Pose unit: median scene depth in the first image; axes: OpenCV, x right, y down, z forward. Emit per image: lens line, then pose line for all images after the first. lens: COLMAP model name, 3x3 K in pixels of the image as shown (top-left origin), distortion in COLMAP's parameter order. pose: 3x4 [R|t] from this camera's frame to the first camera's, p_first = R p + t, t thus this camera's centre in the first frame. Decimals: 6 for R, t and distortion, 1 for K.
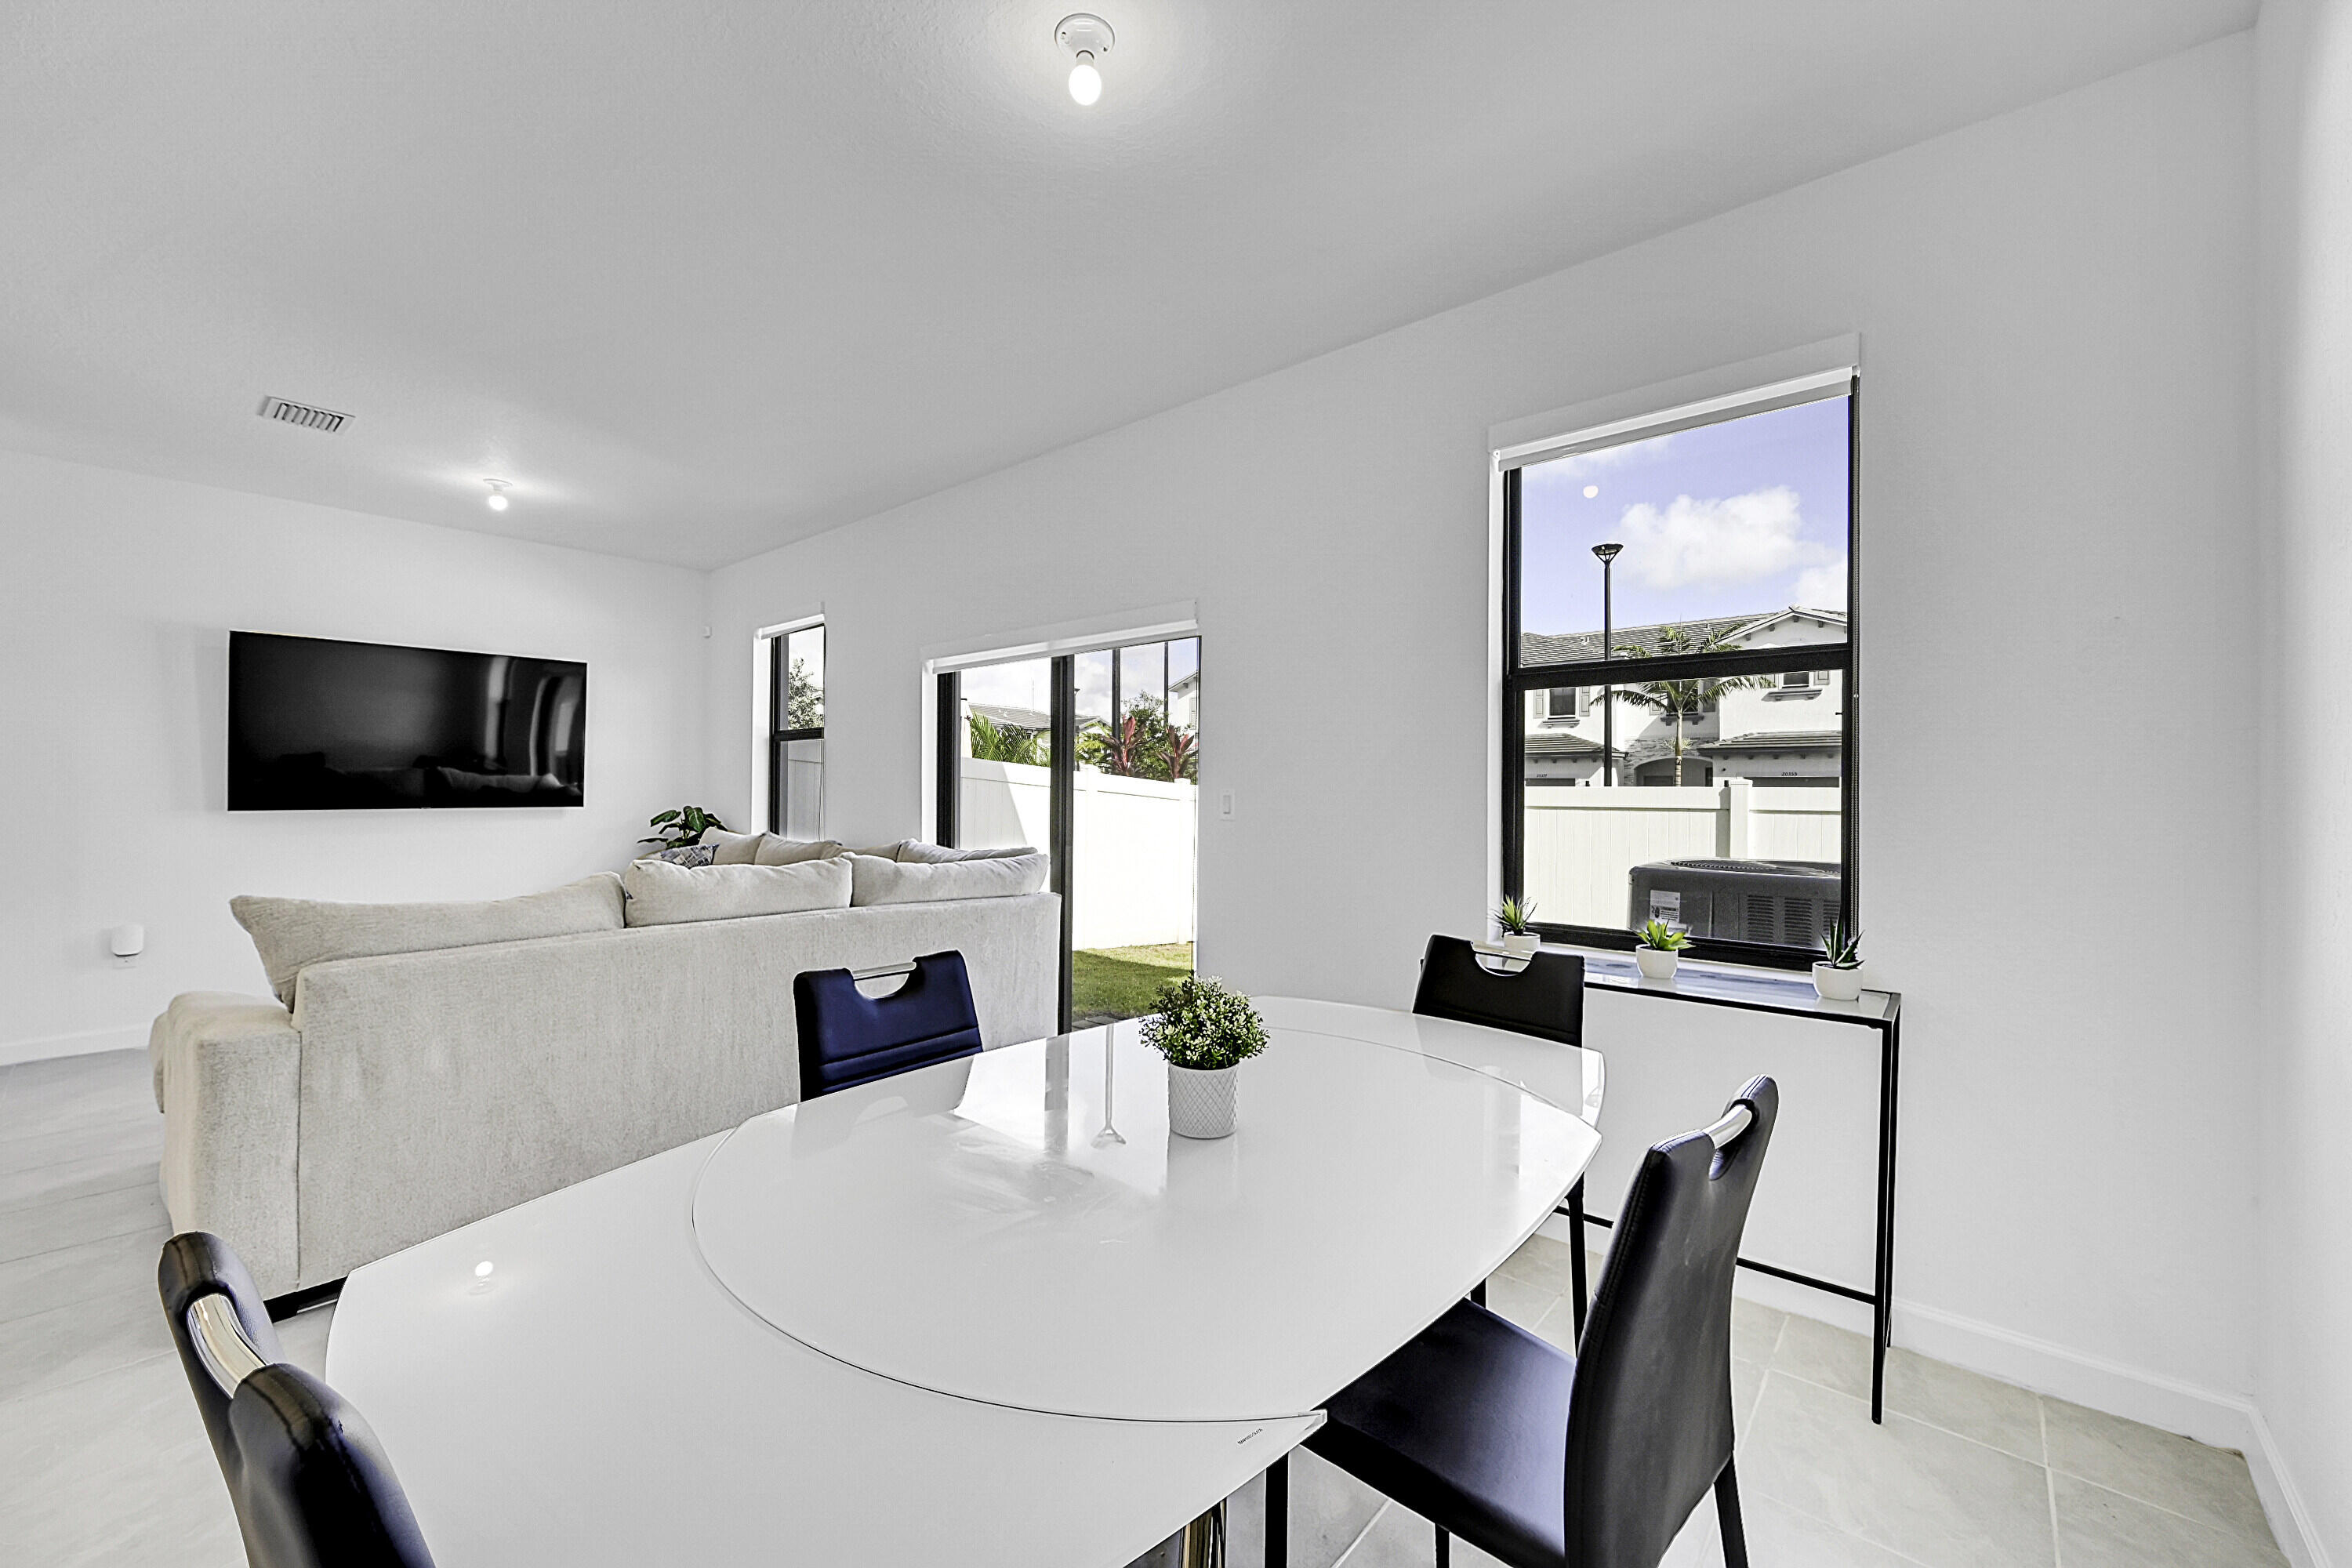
lens RADIAL K [[923.7, 0, 1170.0], [0, 923.7, 776.9], [0, 0, 1]] dist [-0.001502, 0.000938]
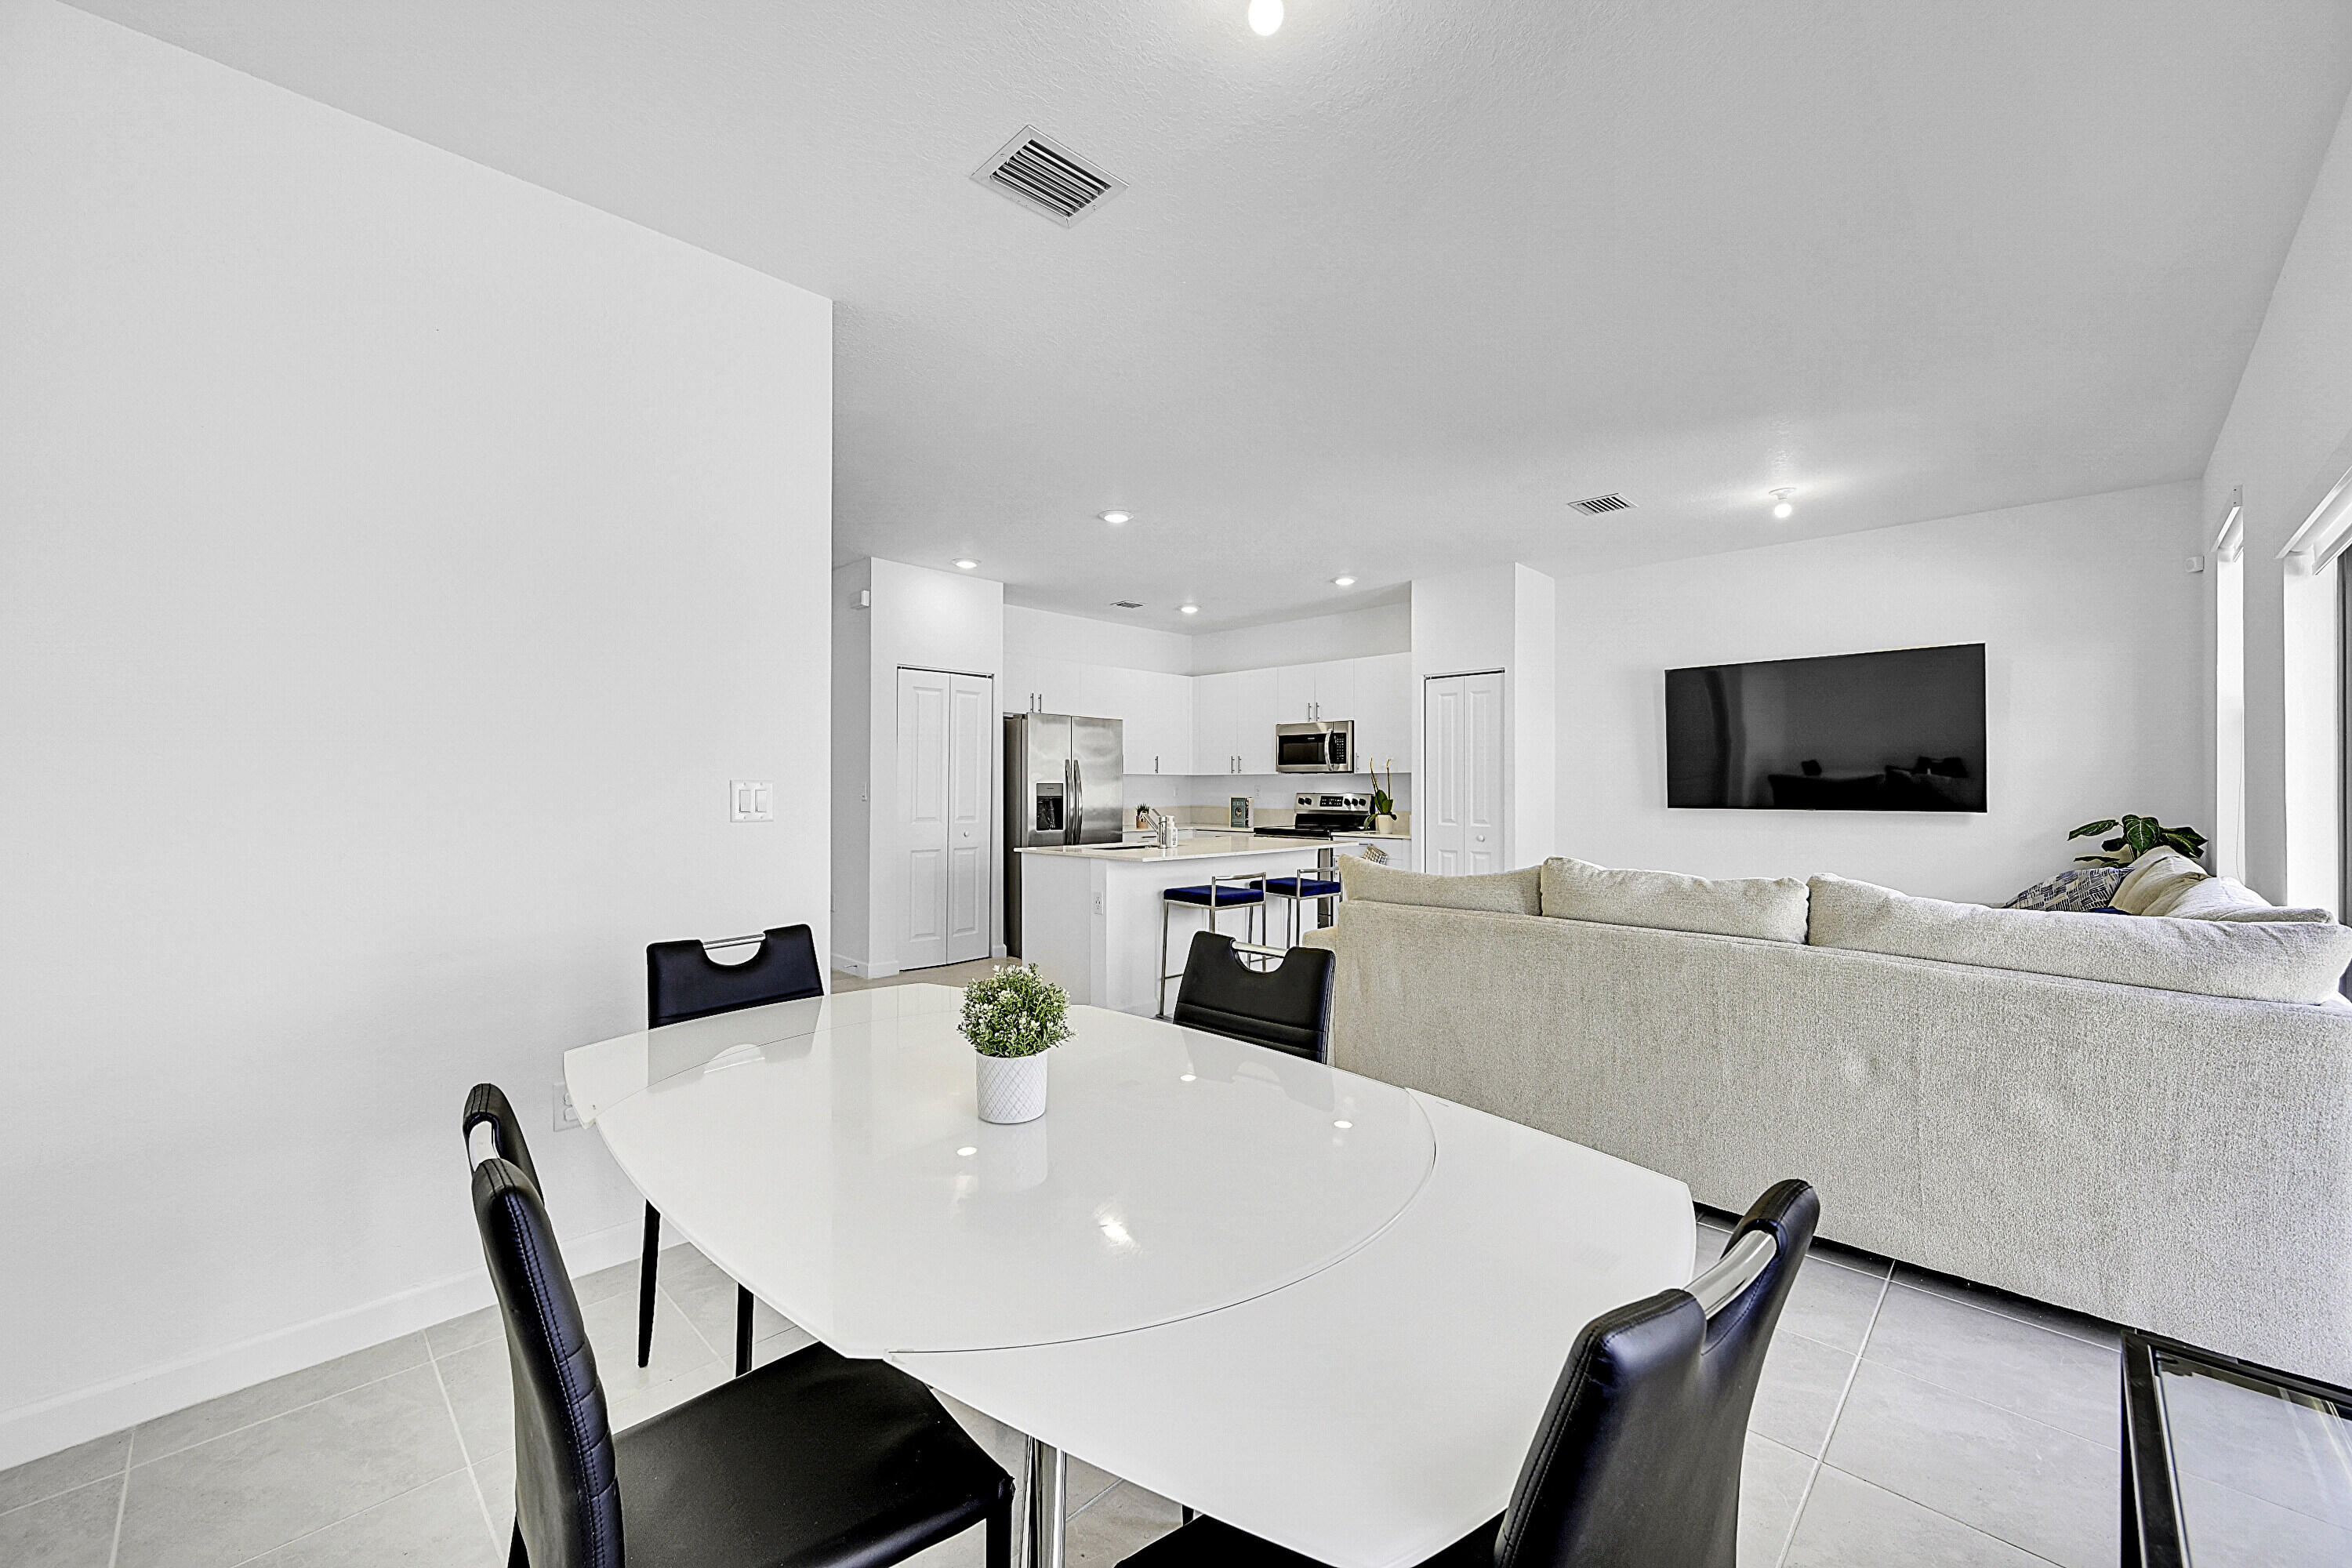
lens RADIAL K [[923.7, 0, 1169.5], [0, 923.7, 778.4], [0, 0, 1]] dist [-0.001502, 0.000938]
pose [[-0.057126, -0.017038, -0.998222, 0.136745], [0.012493, 0.999764, -0.017780, 0.003705], [0.998289, -0.013487, -0.056899, 0.159565]]
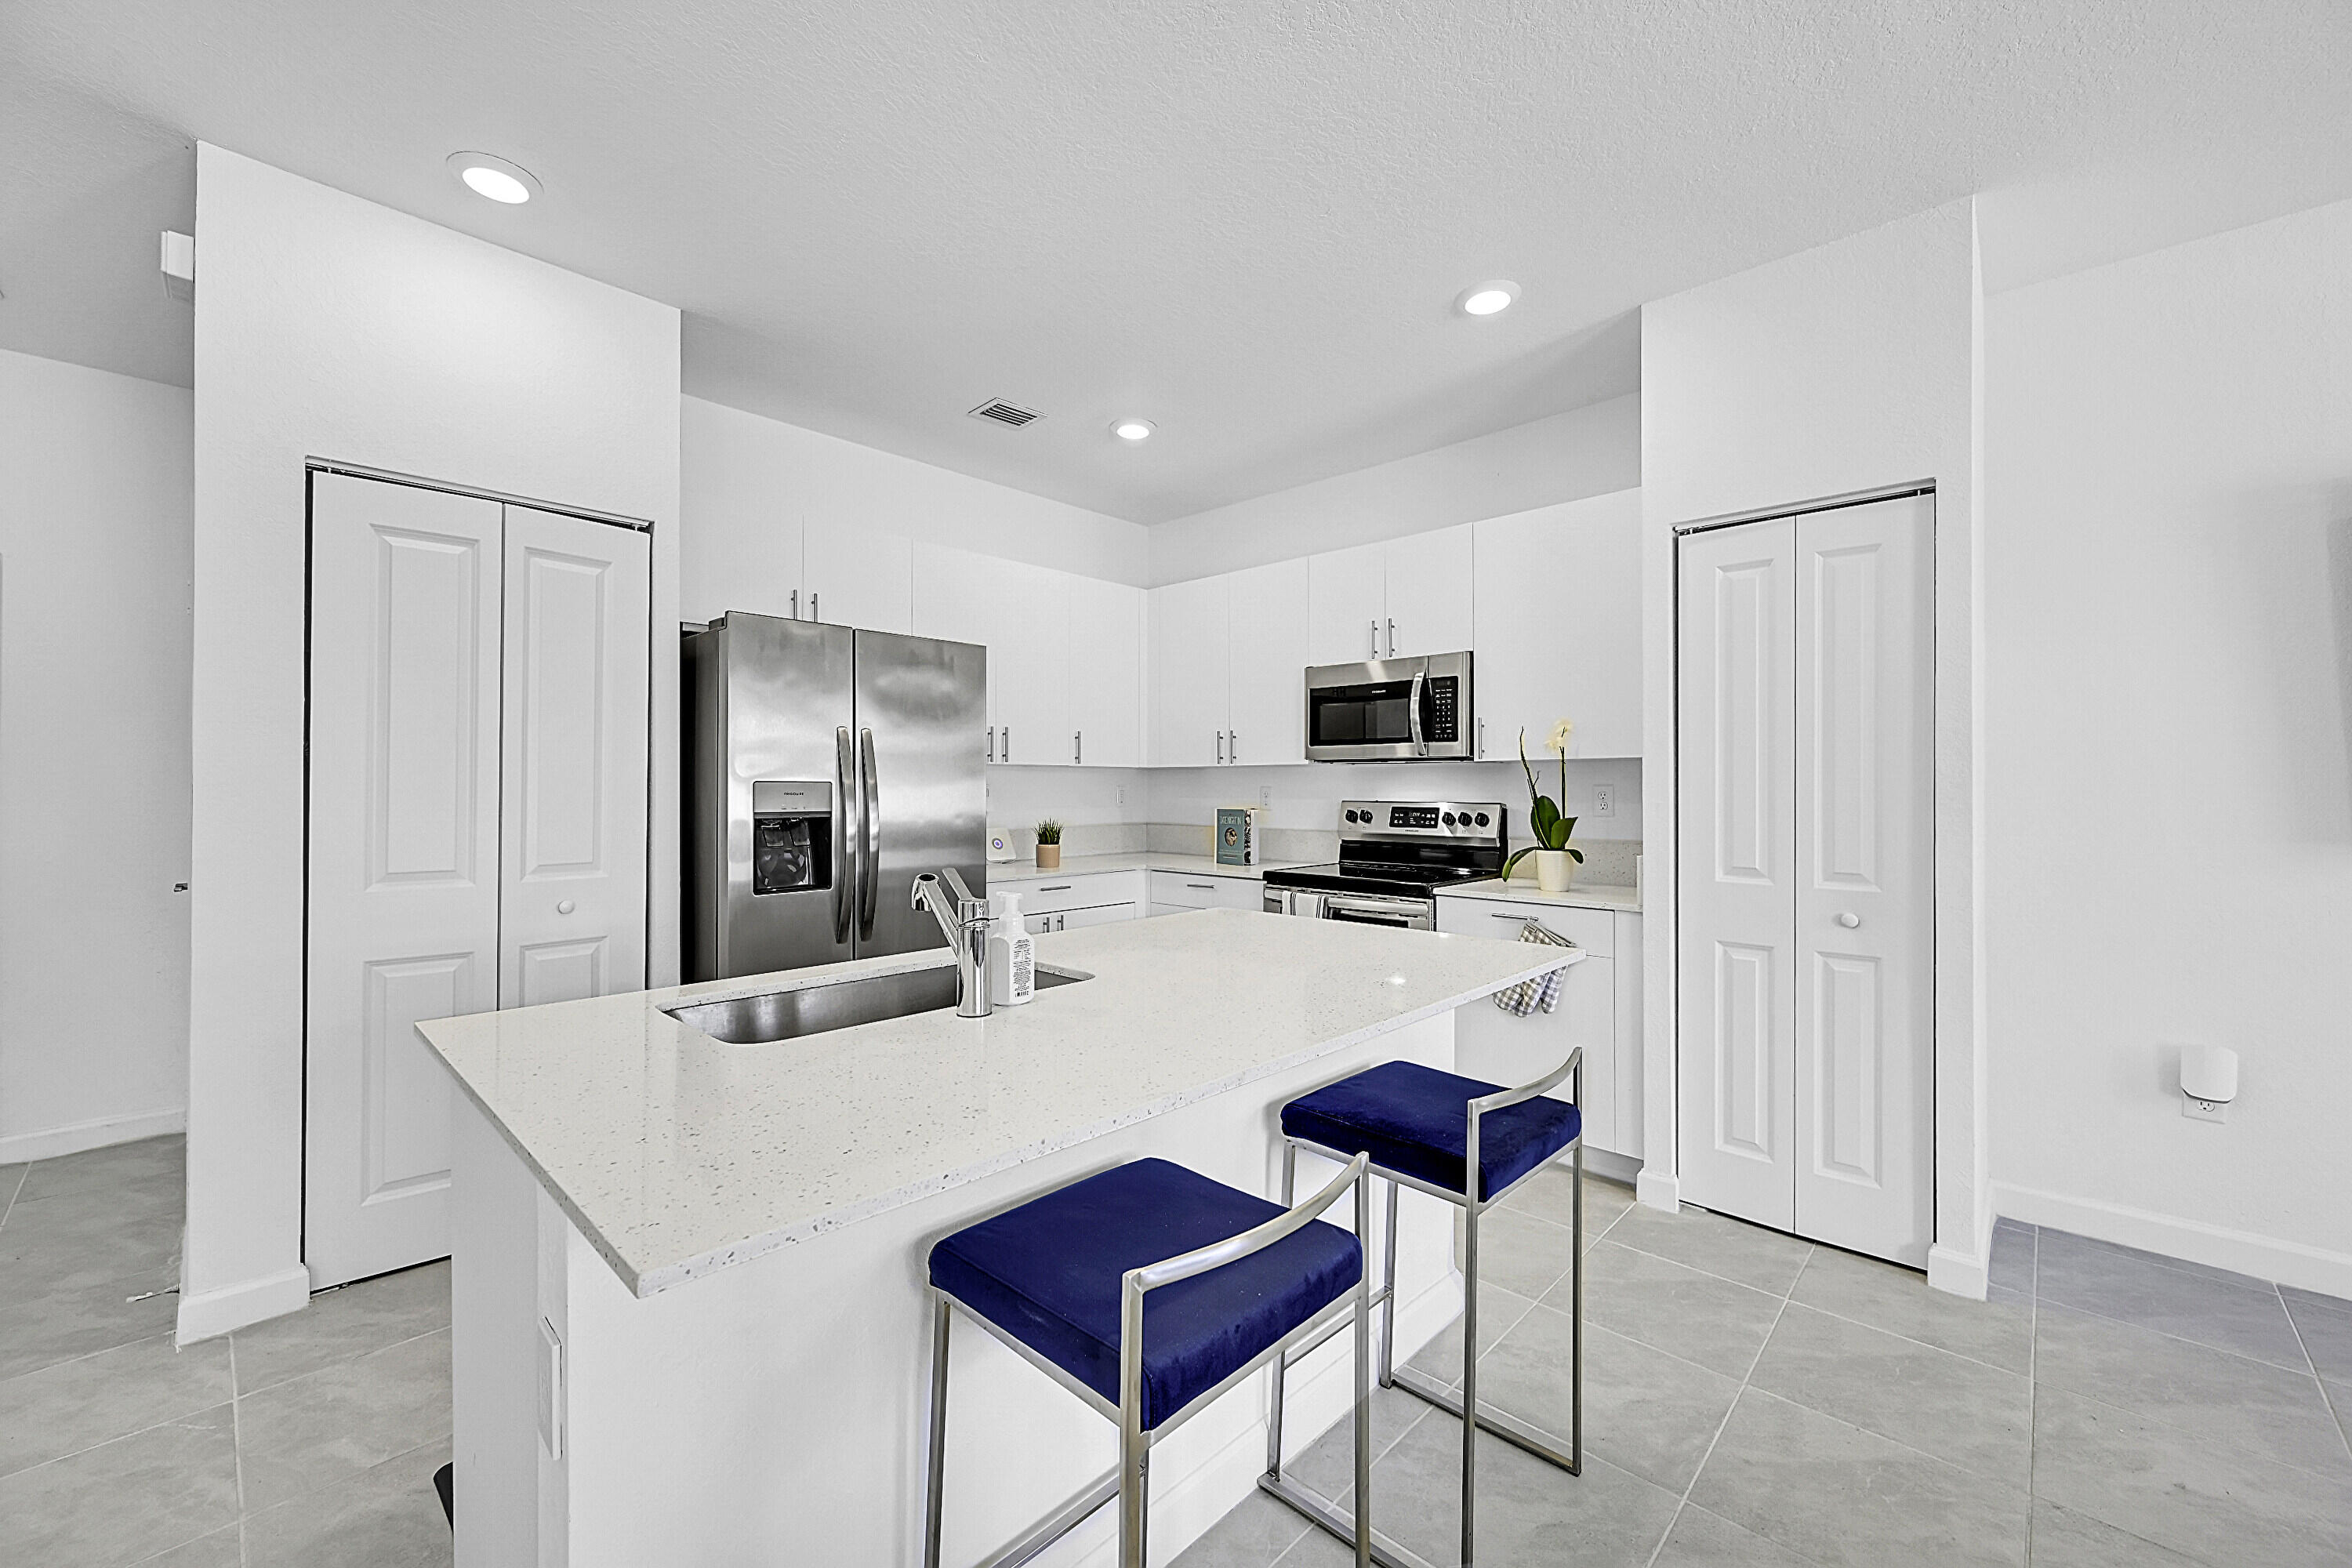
lens RADIAL K [[923.7, 0, 1165.6], [0, 923.7, 784.2], [0, 0, 1]] dist [-0.001502, 0.000938]
pose [[-0.045509, -0.009106, -0.998922, -0.222465], [0.012577, 0.999874, -0.009688, -0.000518], [0.998885, -0.013005, -0.045388, 0.162654]]
